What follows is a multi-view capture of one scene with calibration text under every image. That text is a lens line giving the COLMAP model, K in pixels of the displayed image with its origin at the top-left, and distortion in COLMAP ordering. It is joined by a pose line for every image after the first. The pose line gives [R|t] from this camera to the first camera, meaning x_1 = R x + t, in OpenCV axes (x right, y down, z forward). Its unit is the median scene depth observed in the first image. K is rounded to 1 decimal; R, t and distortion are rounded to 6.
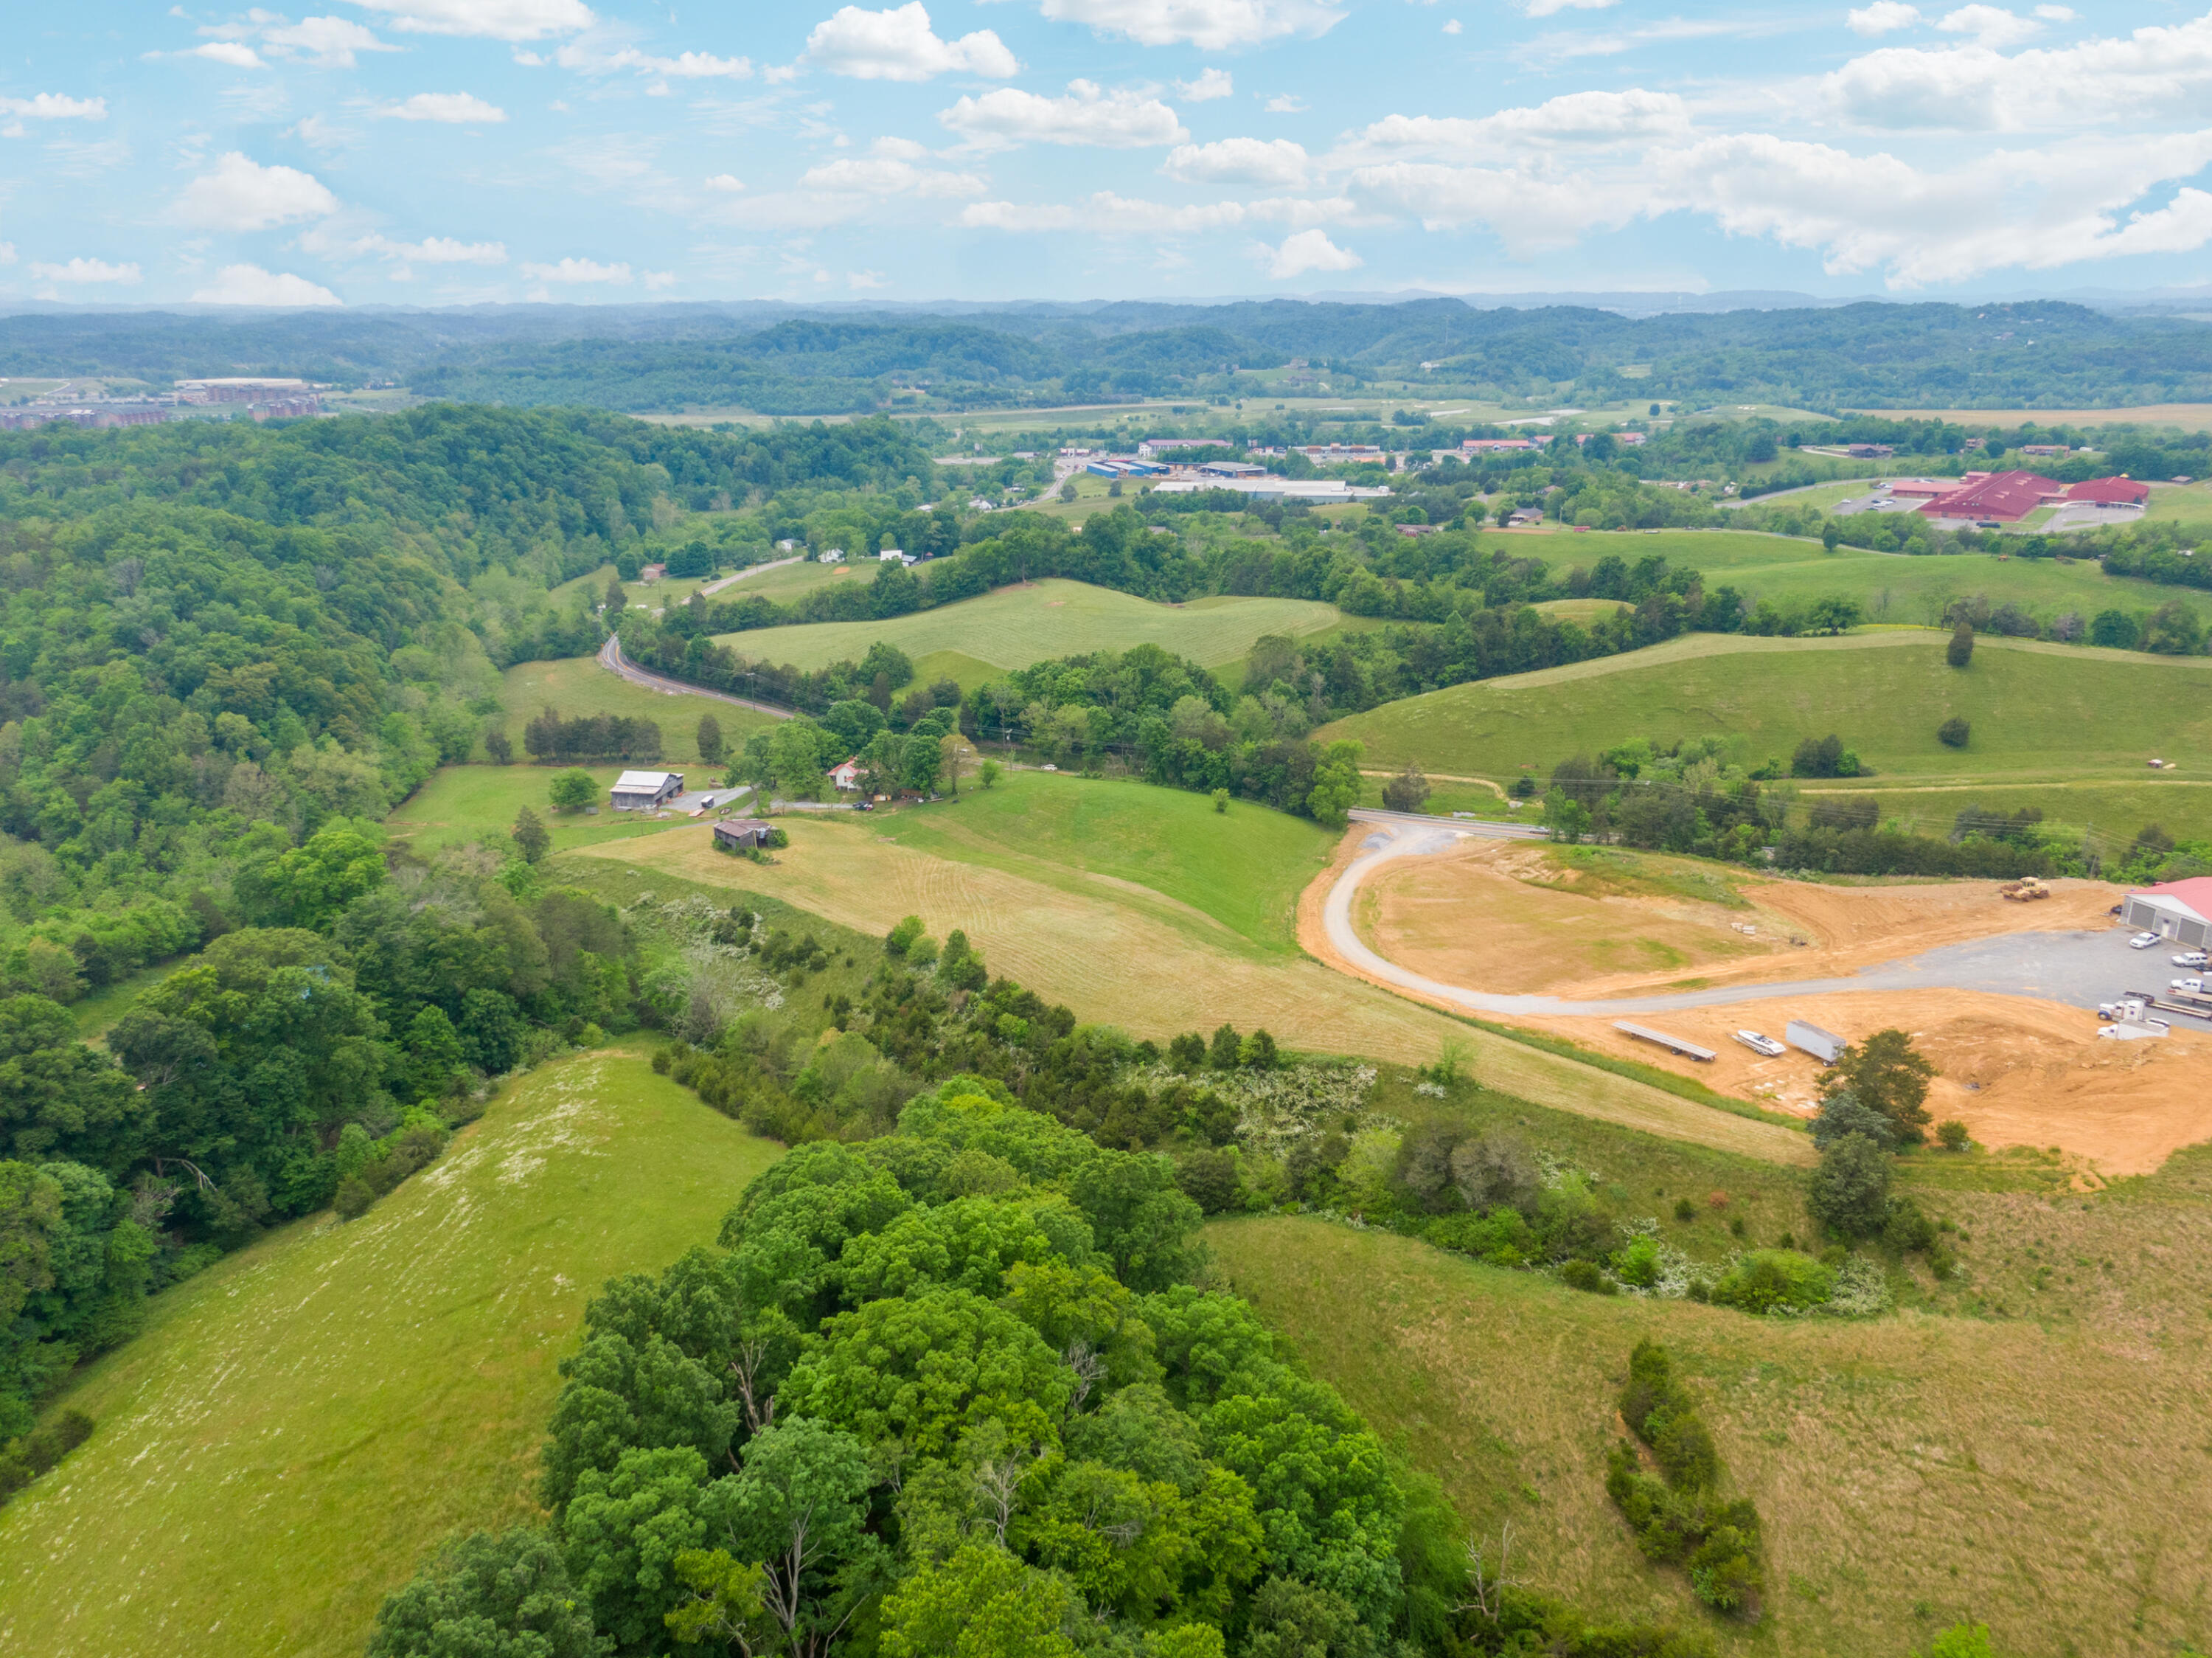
lens RADIAL K [[1613.4, 0, 1112.4], [0, 1613.4, 827.1], [0, 0, 1]] dist [0.029949, -0.034292]
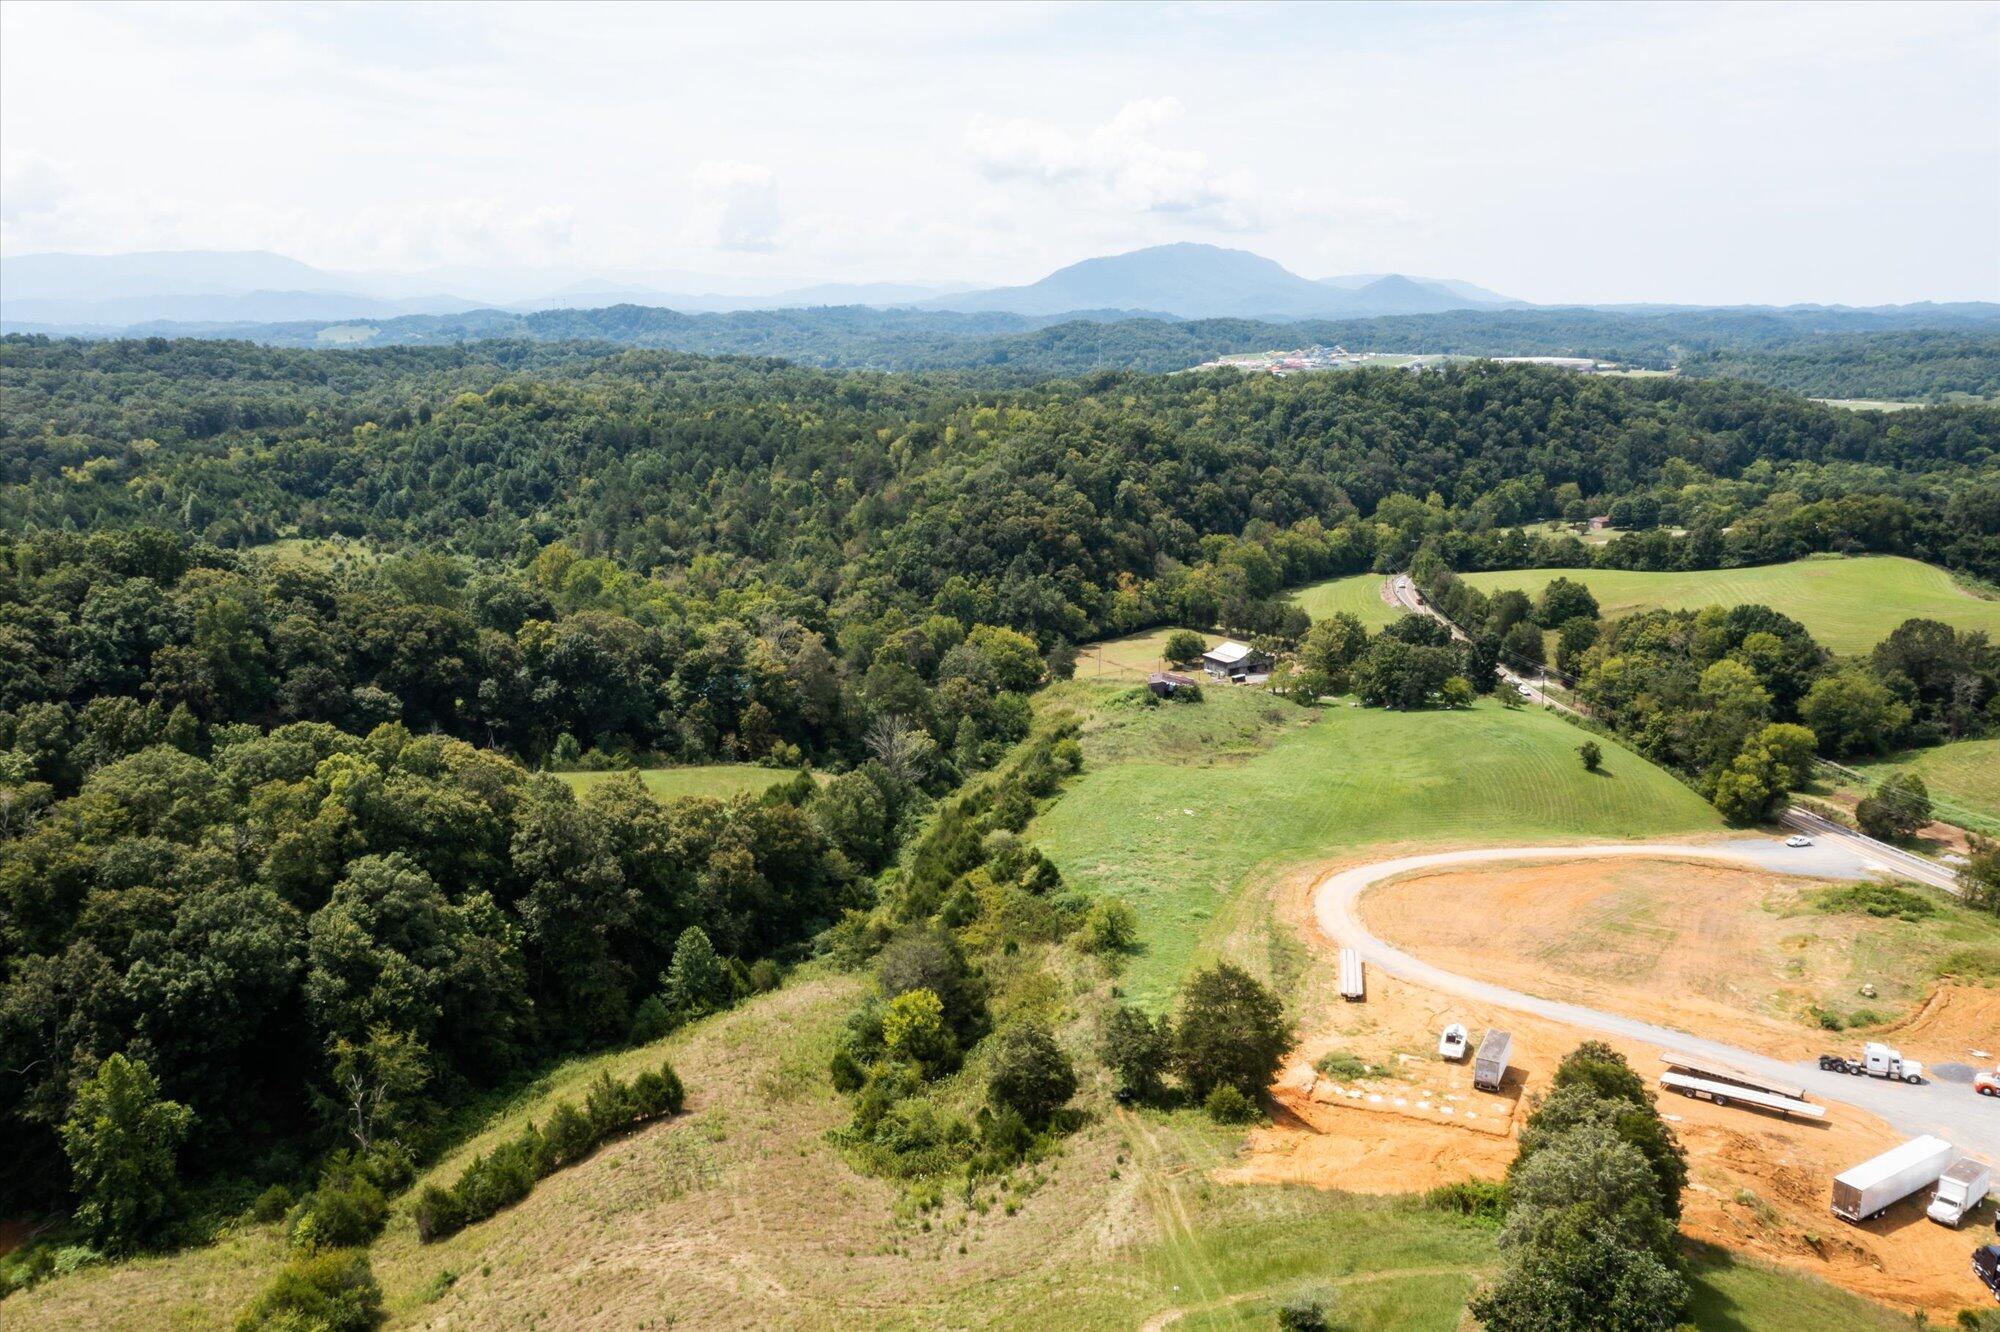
lens RADIAL K [[1571.8, 0, 990.6], [0, 1571.8, 665.0], [0, 0, 1]] dist [-0.007302, 0.004554]
pose [[0.627654, 0.172234, -0.759201, 0.376674], [-0.237851, 0.971014, 0.023647, -0.004746], [0.741267, 0.165734, 0.650427, 0.139577]]
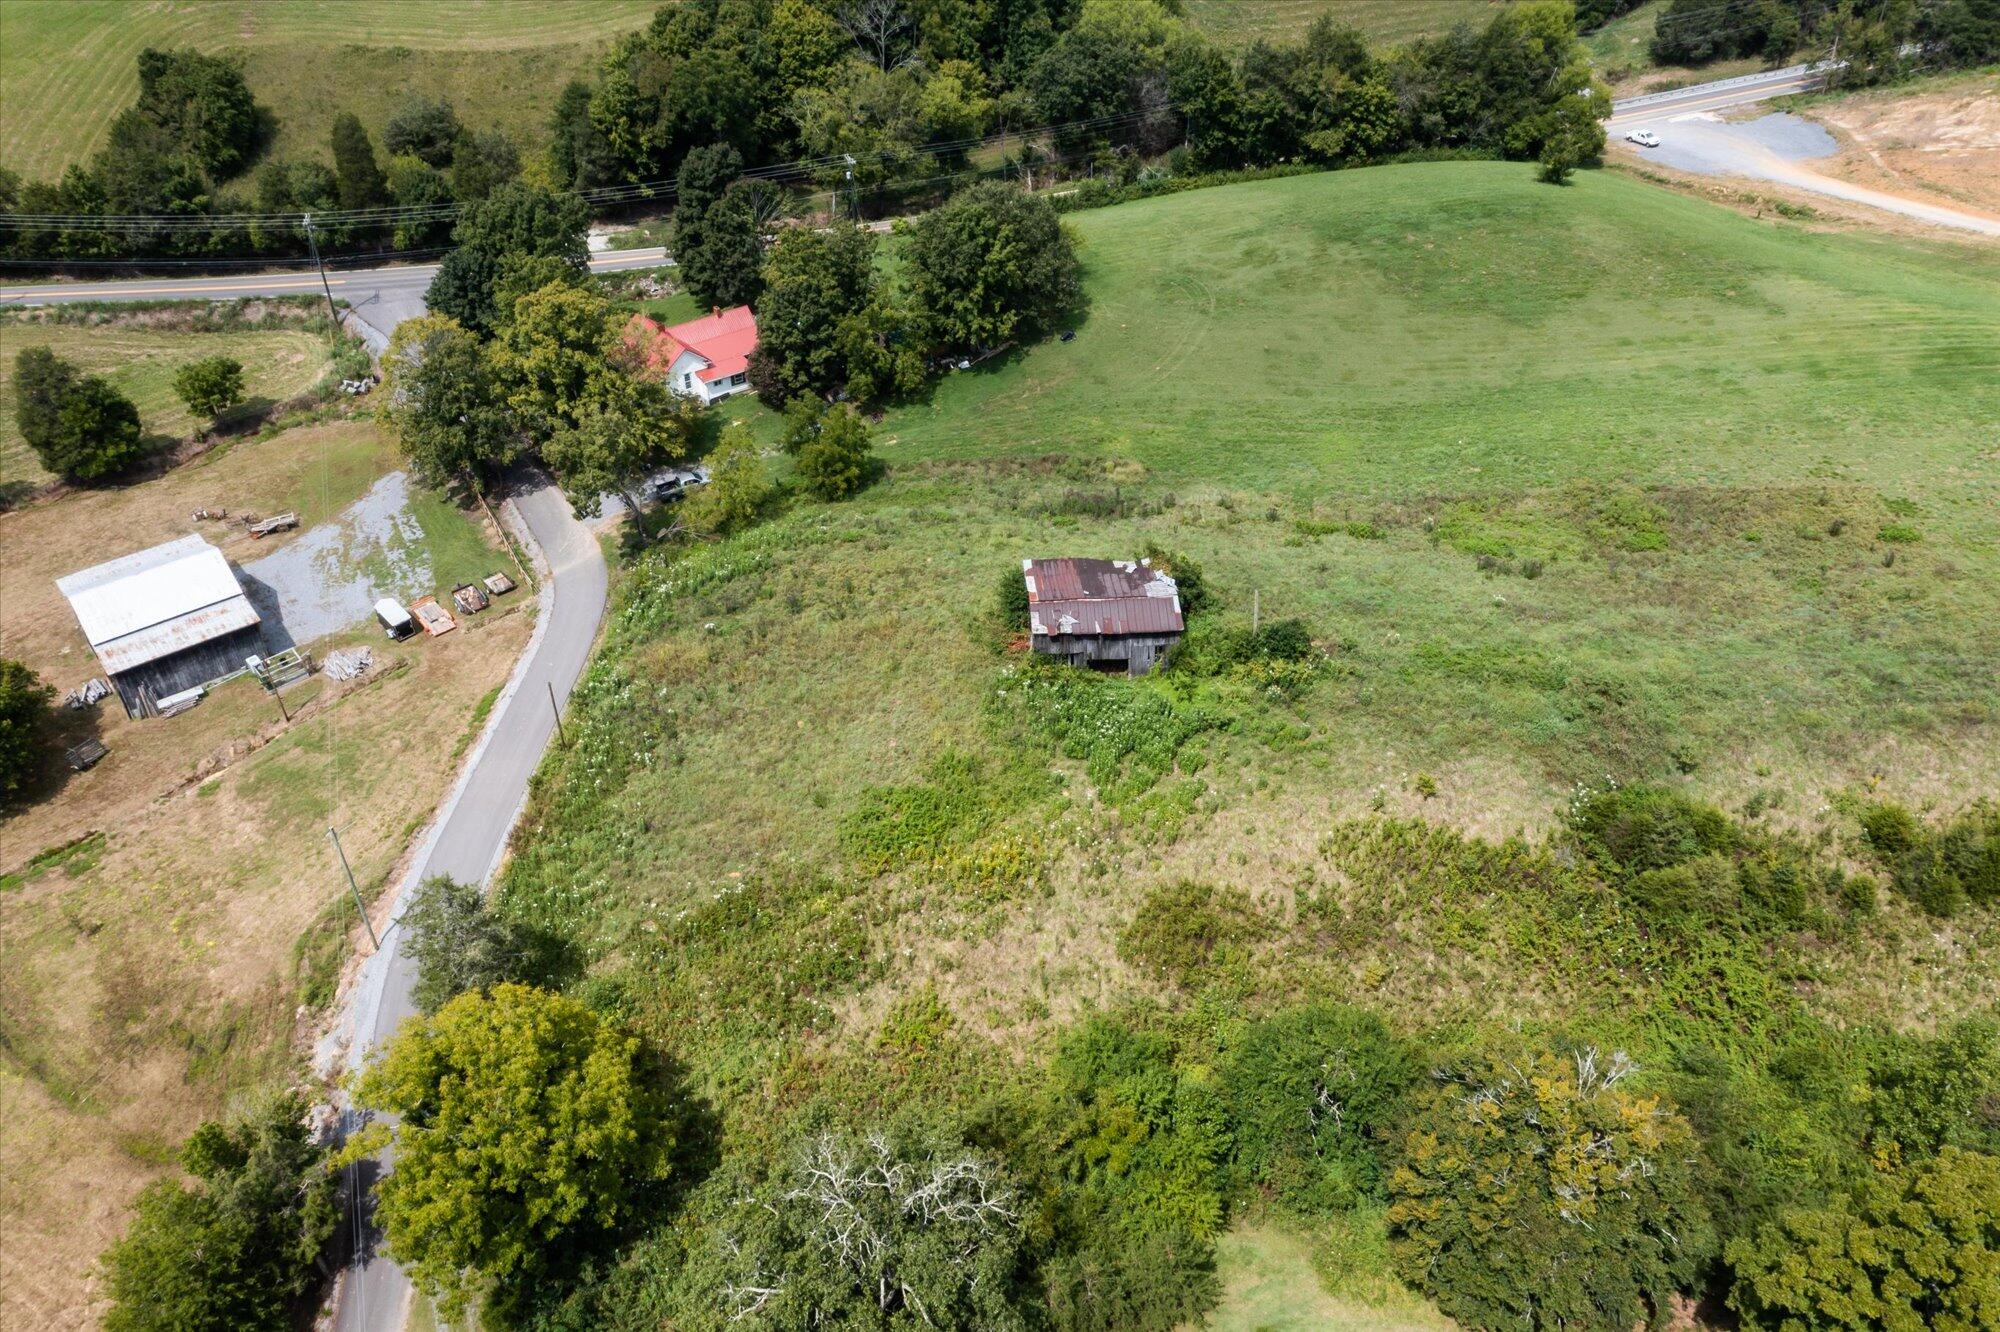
lens RADIAL K [[1571.8, 0, 991.0], [0, 1571.8, 662.9], [0, 0, 1]] dist [-0.007302, 0.004554]
pose [[0.658612, -0.454901, 0.599412, -0.324632], [0.236180, 0.881293, 0.409318, -0.093415], [-0.714457, -0.128013, 0.687869, 0.564510]]
